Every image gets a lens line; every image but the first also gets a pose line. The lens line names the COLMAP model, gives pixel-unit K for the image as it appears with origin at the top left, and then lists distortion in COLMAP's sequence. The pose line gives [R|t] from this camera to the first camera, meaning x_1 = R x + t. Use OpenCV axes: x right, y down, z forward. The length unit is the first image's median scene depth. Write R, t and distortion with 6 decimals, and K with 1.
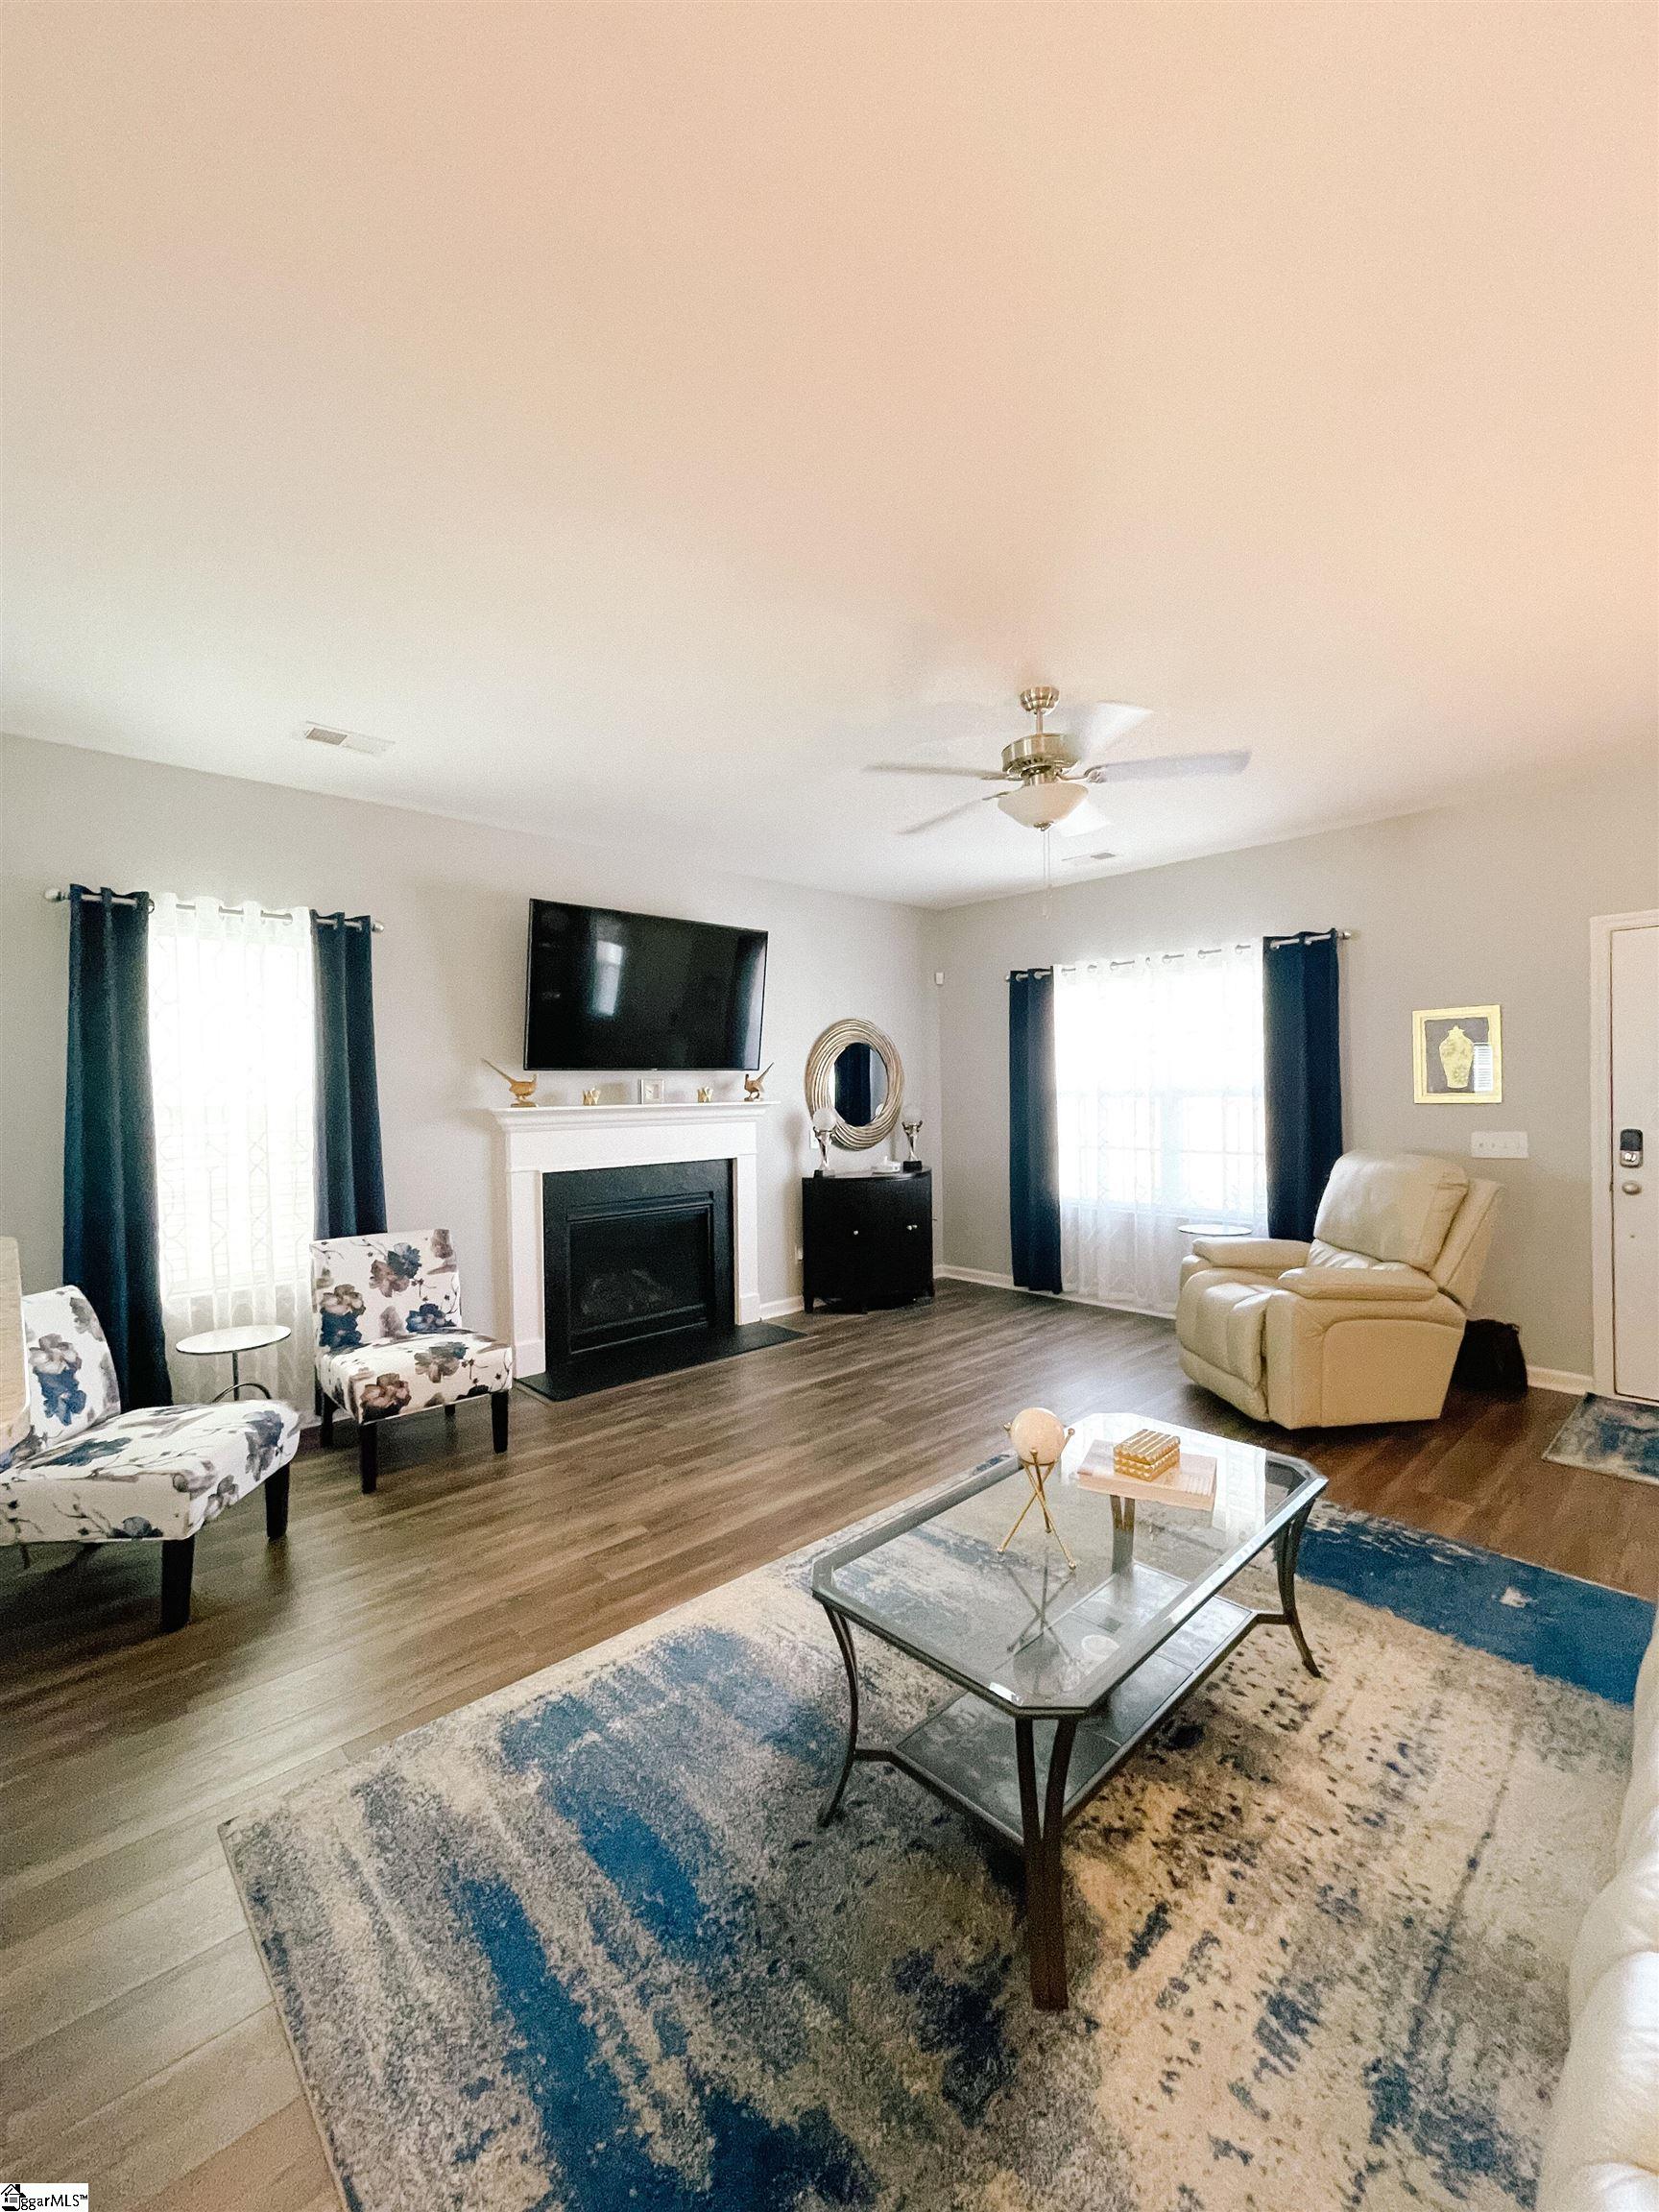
lens RADIAL K [[900.0, 0, 829.5], [0, 900.0, 1106.0], [0, 0, 1]] dist [-0.021596, -0.000090]
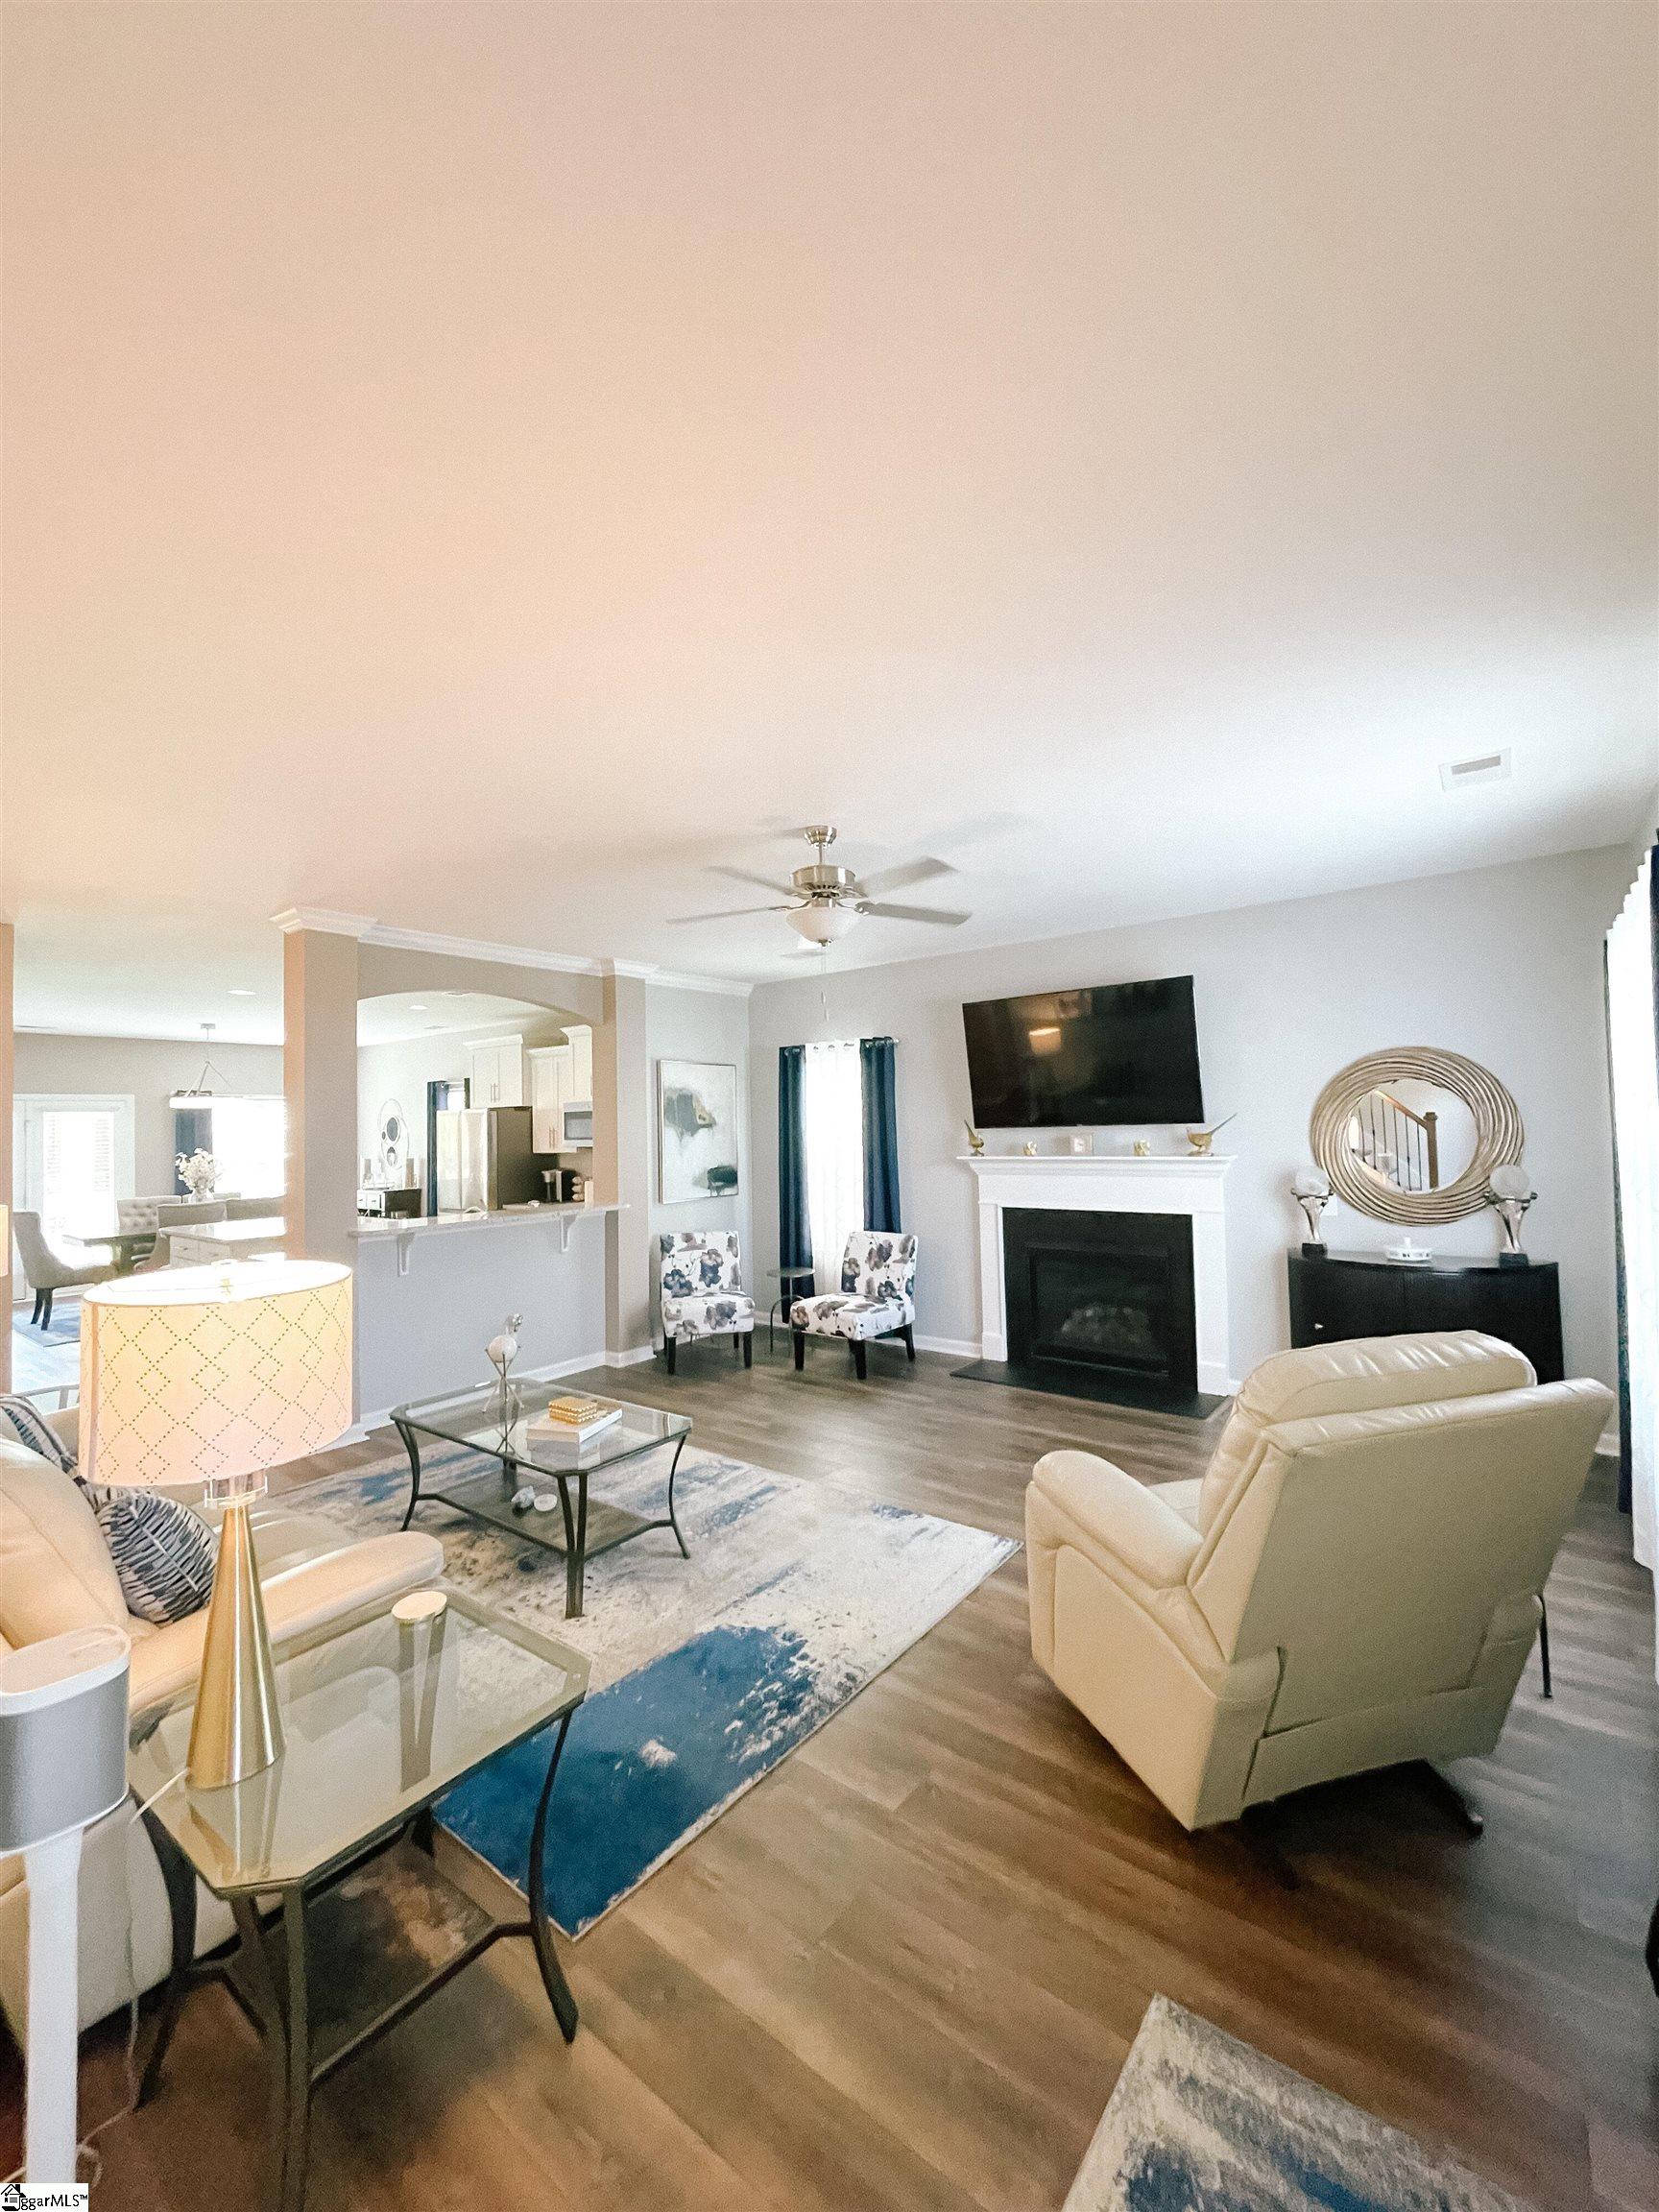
lens RADIAL K [[900.0, 0, 829.5], [0, 900.0, 1106.0], [0, 0, 1]] dist [-0.021596, -0.000090]
pose [[0.161169, -0.005347, -0.986912, 1.079710], [0.004670, 0.999978, -0.004655, -0.077462], [0.986916, -0.003858, 0.161191, 0.641707]]
